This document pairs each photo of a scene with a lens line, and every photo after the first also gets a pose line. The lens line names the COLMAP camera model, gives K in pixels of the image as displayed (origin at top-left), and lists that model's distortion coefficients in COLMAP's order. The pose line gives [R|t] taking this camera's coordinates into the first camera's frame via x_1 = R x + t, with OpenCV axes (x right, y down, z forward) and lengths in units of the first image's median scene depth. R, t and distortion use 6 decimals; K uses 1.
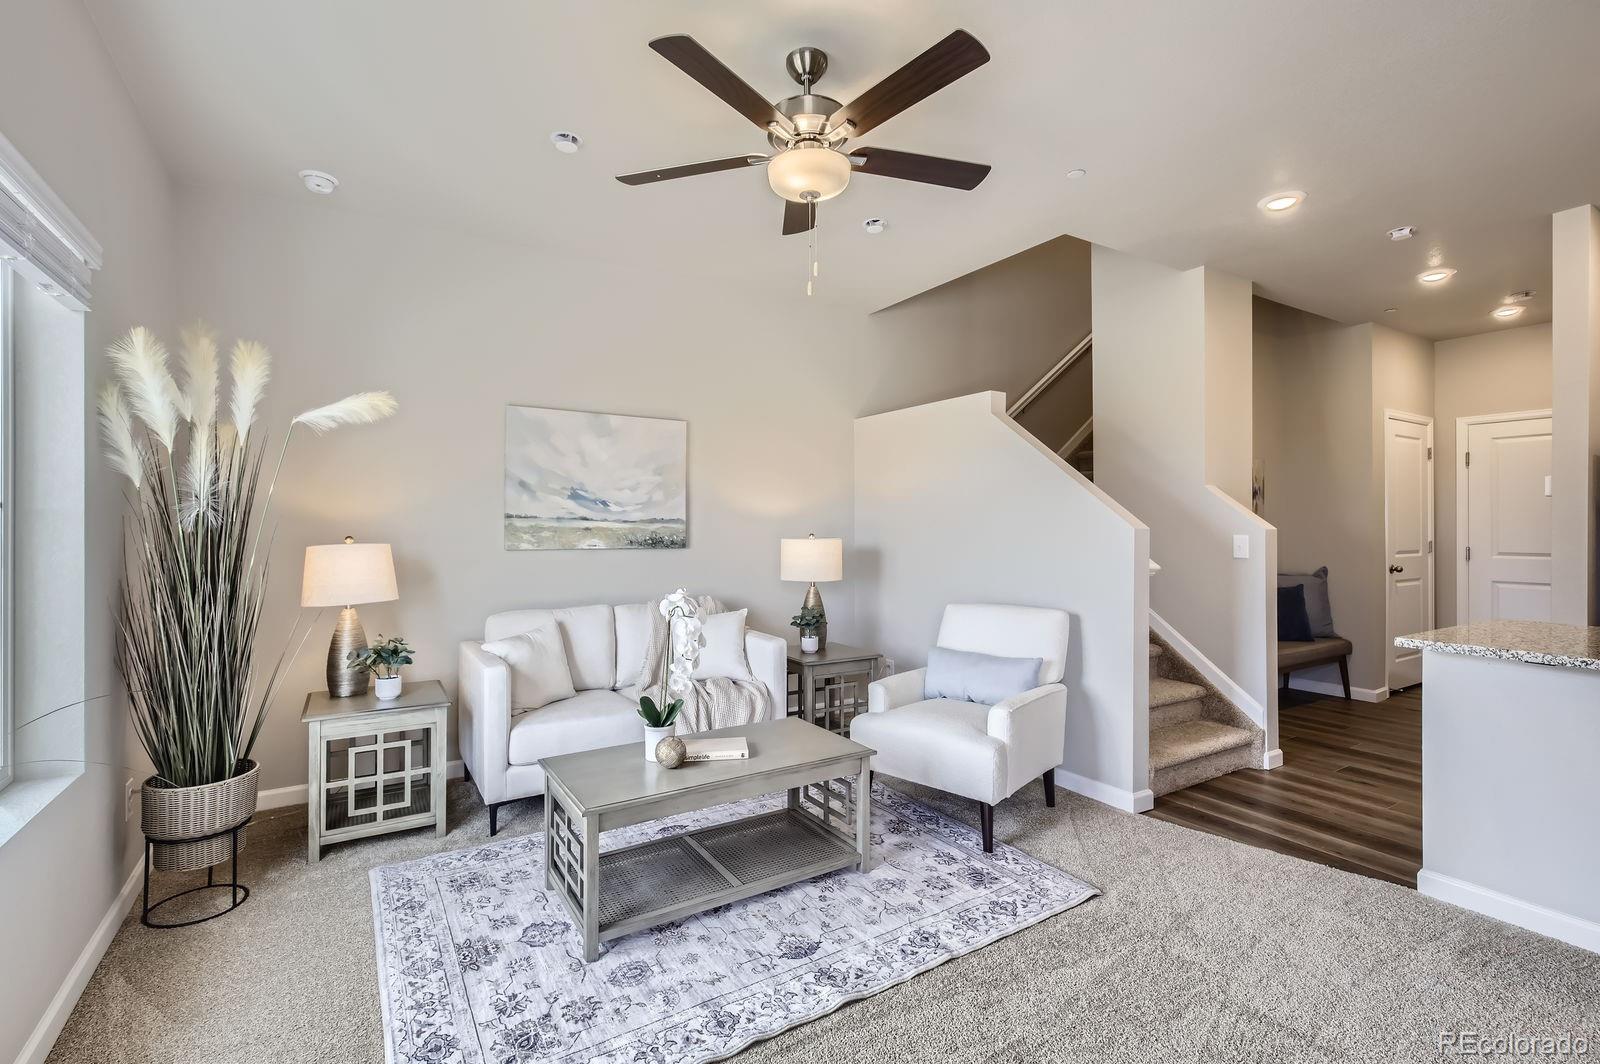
lens RADIAL K [[719.3, 0, 805.1], [0, 719.3, 523.6], [0, 0, 1]] dist [0.004383, -0.003147]
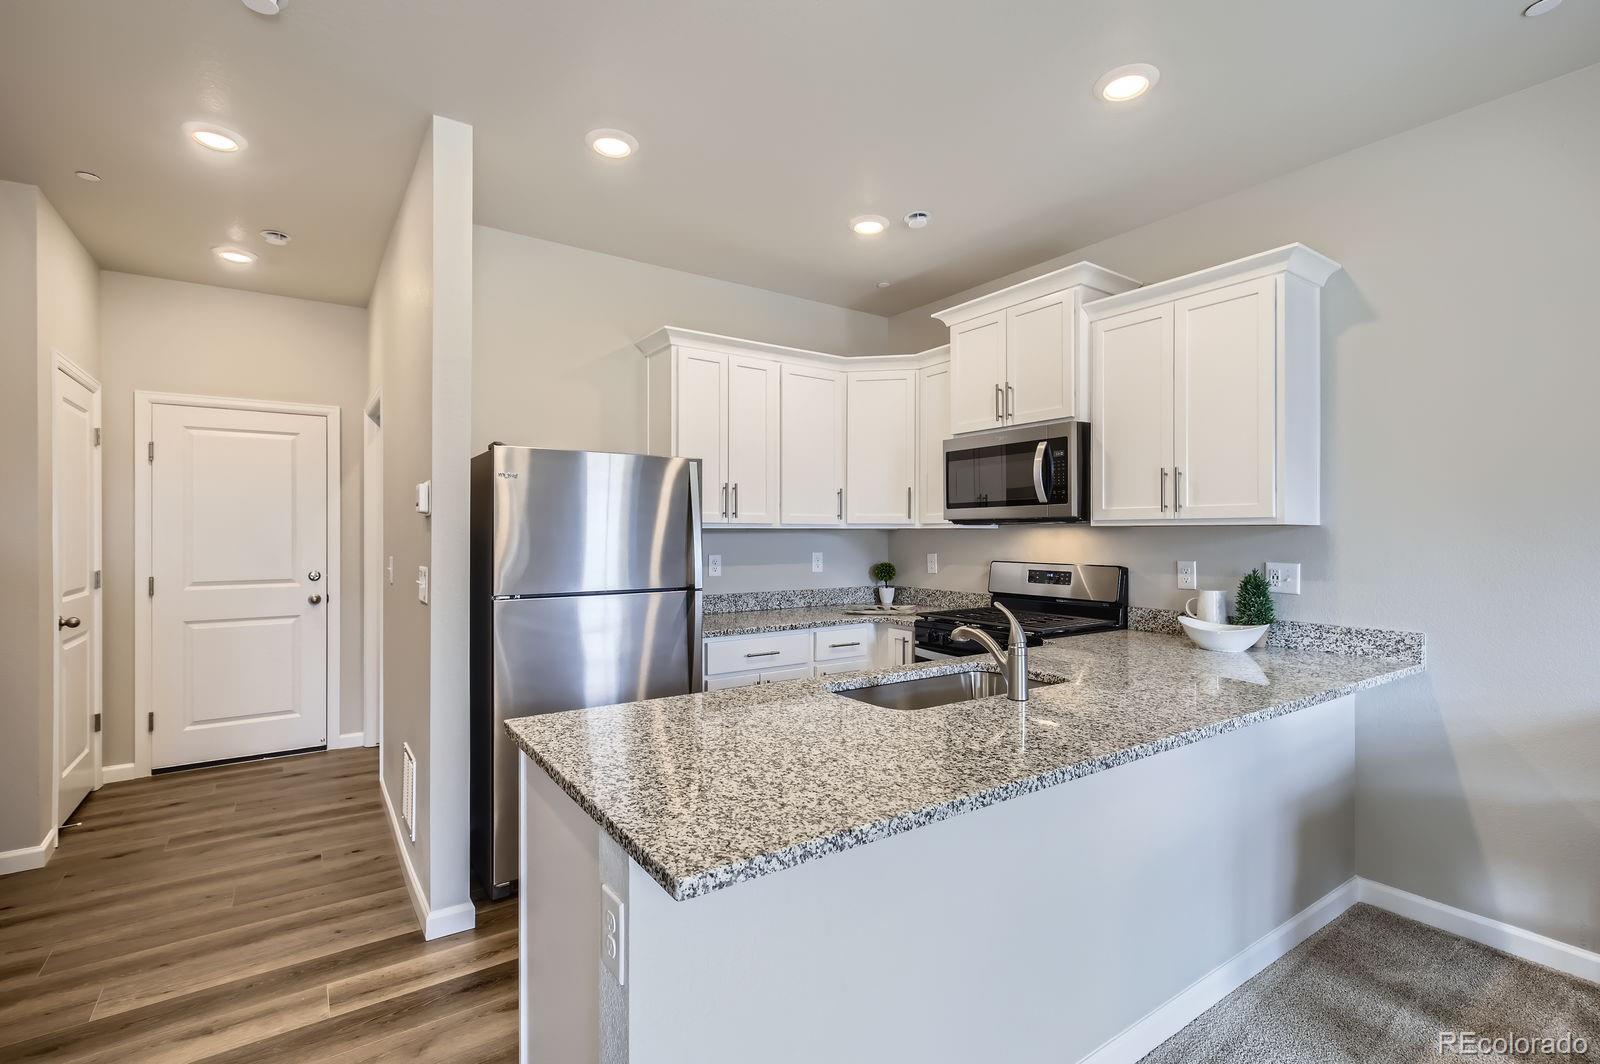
lens RADIAL K [[719.3, 0, 797.6], [0, 719.3, 534.0], [0, 0, 1]] dist [0.004383, -0.003147]
pose [[-0.049886, -0.001038, 0.998754, 0.198063], [-0.000281, 0.999999, 0.001026, -0.011137], [-0.998755, -0.000229, -0.049886, 0.430221]]
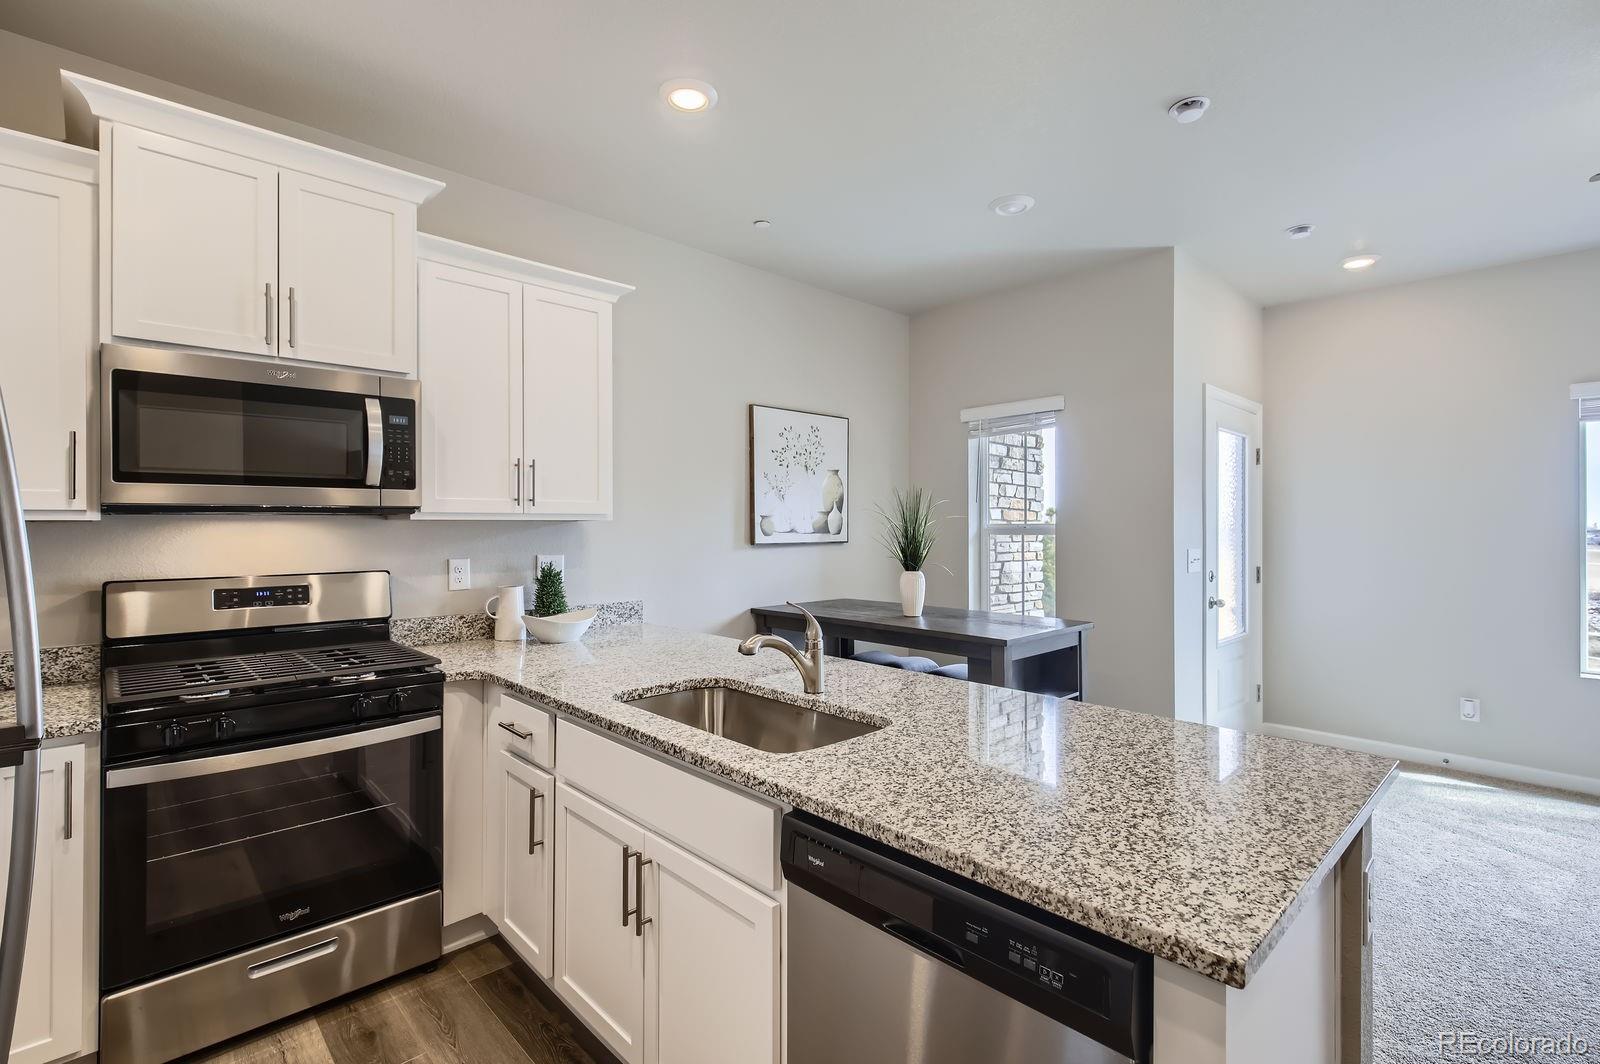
lens RADIAL K [[719.3, 0, 805.0], [0, 719.3, 529.2], [0, 0, 1]] dist [0.004383, -0.003147]
pose [[-0.980583, 0.002302, -0.196091, 0.637773], [0.000975, 0.999976, 0.006862, -0.014123], [0.196102, 0.006538, -0.980562, 0.666449]]
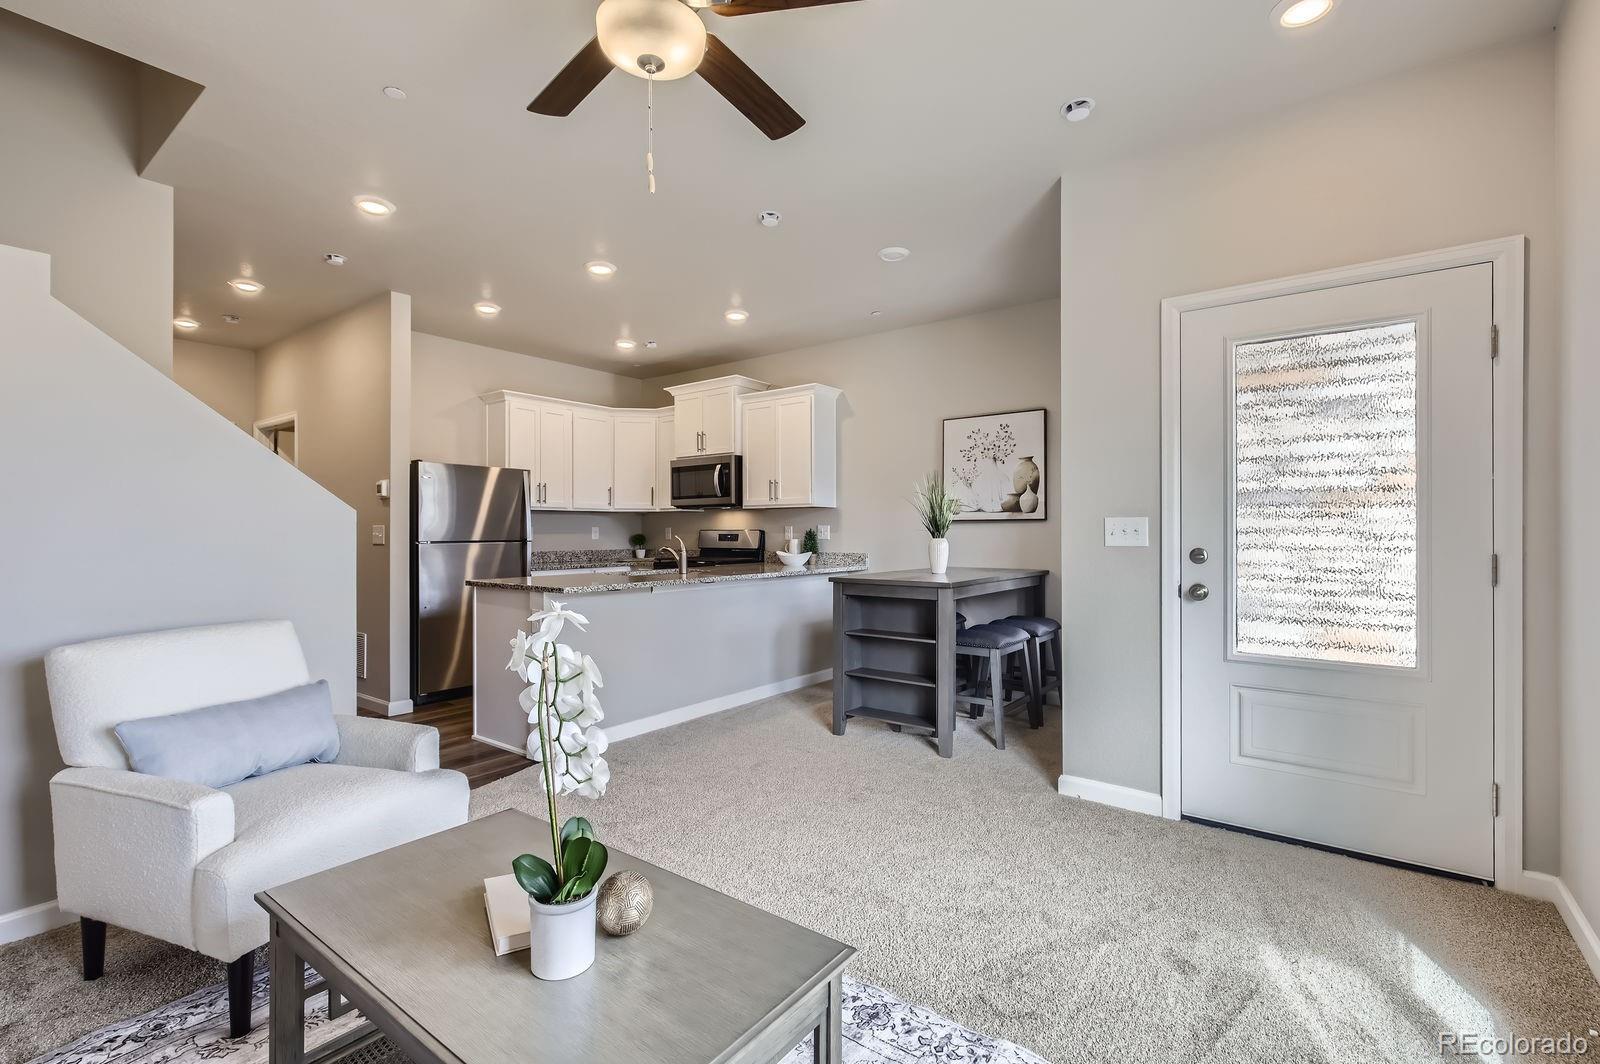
lens RADIAL K [[719.3, 0, 807.7], [0, 719.3, 523.3], [0, 0, 1]] dist [0.004383, -0.003147]
pose [[-0.362549, 0.013338, 0.931869, -0.356005], [0.004056, 0.999911, -0.012734, 0.023196], [-0.931956, -0.000836, -0.362571, 0.482657]]
